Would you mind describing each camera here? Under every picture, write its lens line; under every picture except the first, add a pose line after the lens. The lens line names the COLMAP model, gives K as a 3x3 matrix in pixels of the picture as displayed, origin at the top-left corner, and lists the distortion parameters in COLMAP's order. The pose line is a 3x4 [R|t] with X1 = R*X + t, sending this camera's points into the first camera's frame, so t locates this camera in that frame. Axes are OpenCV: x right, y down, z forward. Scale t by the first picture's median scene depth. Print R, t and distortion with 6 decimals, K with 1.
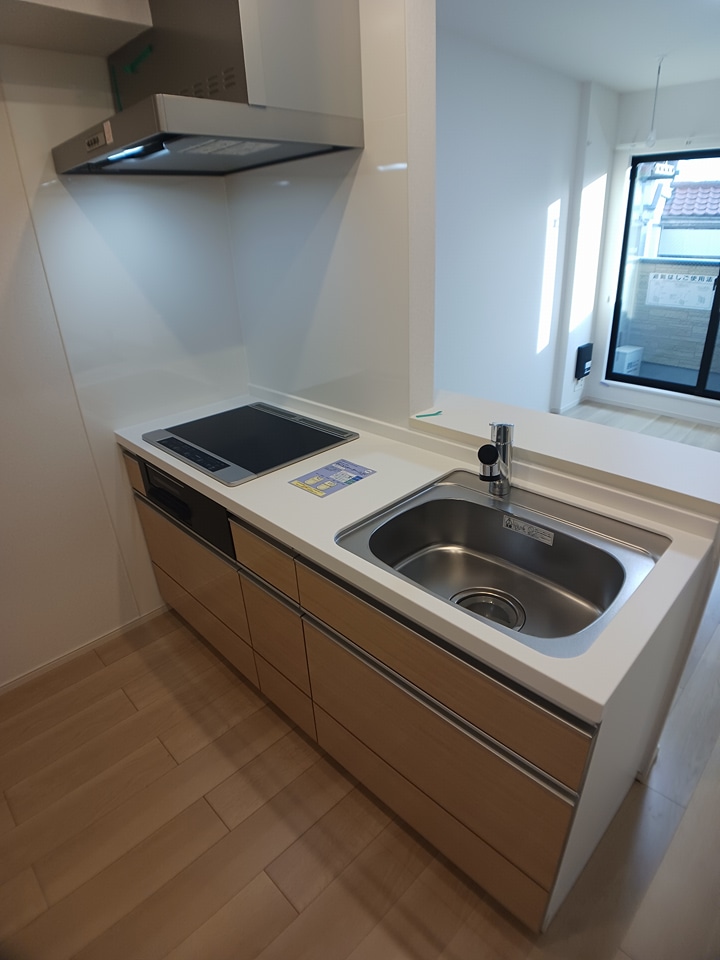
lens RADIAL K [[524.1, 0, 364.6], [0, 524.1, 485.4], [0, 0, 1]] dist [-0.065727, -0.000490]
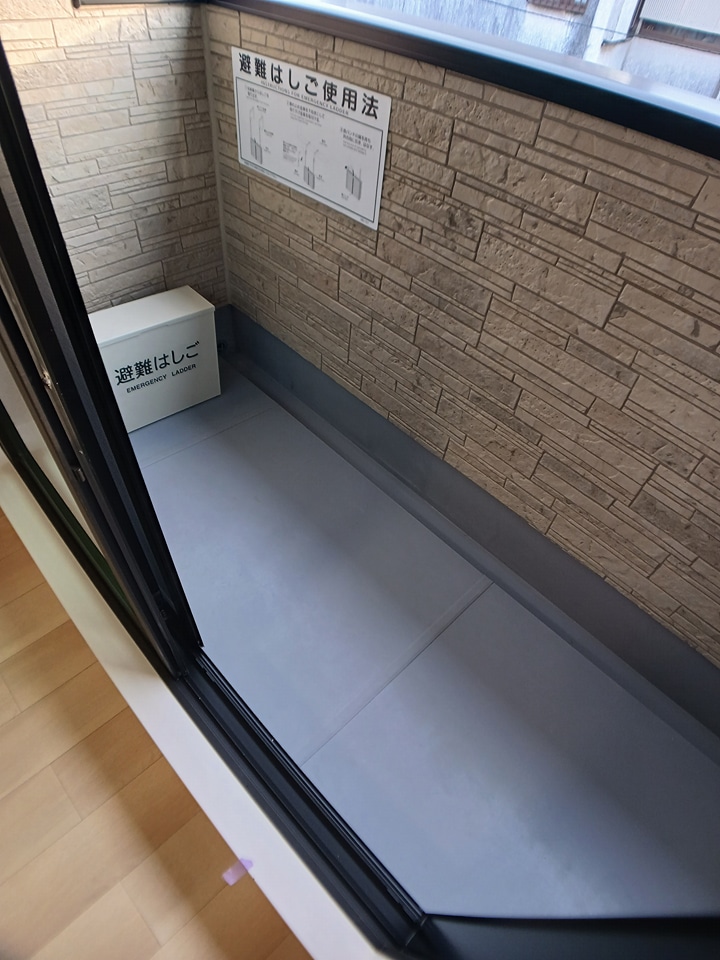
lens RADIAL K [[524.1, 0, 364.6], [0, 524.1, 485.4], [0, 0, 1]] dist [-0.065727, -0.000490]
pose [[0.991485, 0.088027, 0.095963, 0.647674], [-0.119008, 0.911669, 0.393314, -0.321044], [-0.052864, -0.401385, 0.914382, 0.659557]]
